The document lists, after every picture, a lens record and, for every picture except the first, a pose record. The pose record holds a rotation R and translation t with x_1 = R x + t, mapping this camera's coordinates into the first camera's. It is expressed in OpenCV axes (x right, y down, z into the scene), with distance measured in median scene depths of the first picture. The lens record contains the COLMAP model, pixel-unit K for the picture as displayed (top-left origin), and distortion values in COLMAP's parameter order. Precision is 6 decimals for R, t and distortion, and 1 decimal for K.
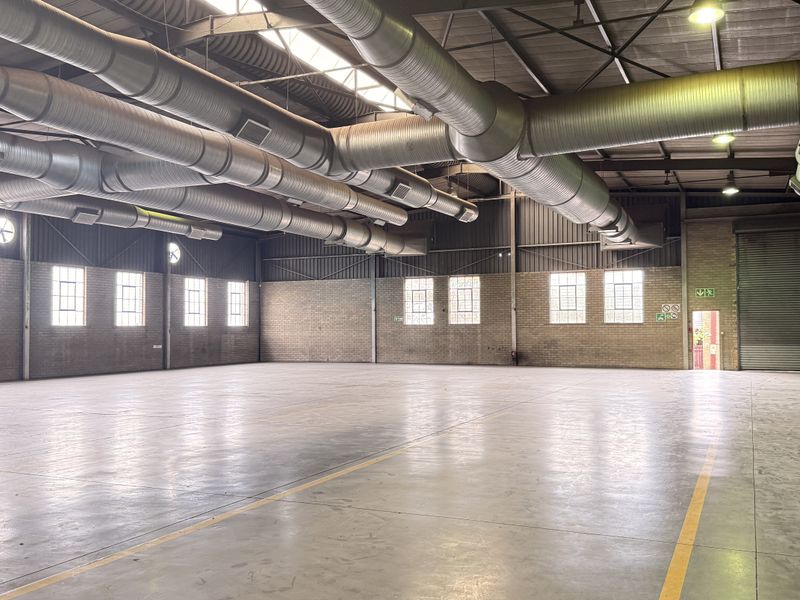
lens RADIAL K [[739.0, 0, 401.0], [0, 739.0, 304.4], [0, 0, 1]] dist [0.153579, -0.322295]
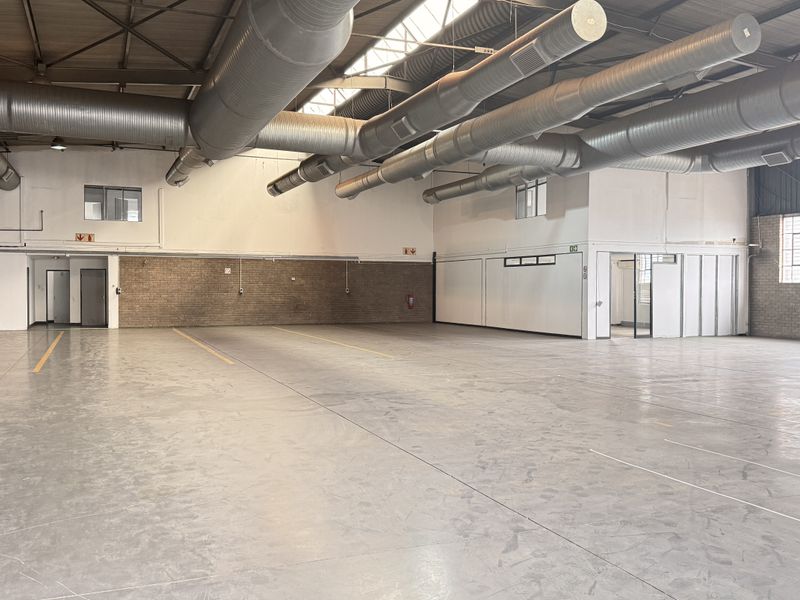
lens RADIAL K [[739.0, 0, 401.0], [0, 739.0, 304.4], [0, 0, 1]] dist [0.153579, -0.322295]
pose [[-0.674496, 0.027877, -0.737752, 0.367969], [0.028275, 0.999529, 0.011917, 0.021633], [0.737736, -0.012822, -0.674967, 0.896887]]
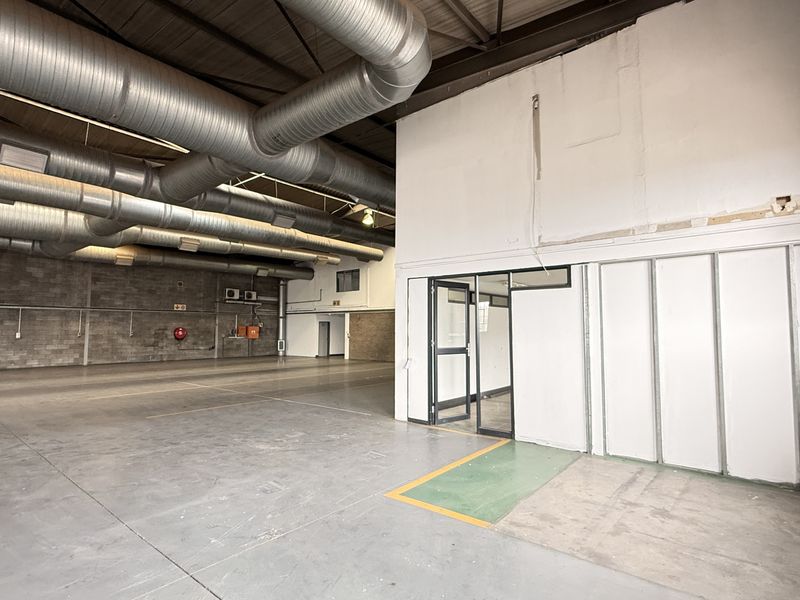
lens RADIAL K [[423.8, 0, 396.9], [0, 423.8, 300.3], [0, 0, 1]] dist [-0.002855, 0.000632]
pose [[-0.968416, 0.022399, 0.248333, -0.377583], [-0.003826, 0.994505, -0.104622, 0.024265], [-0.249312, -0.102267, -0.963008, 0.794026]]
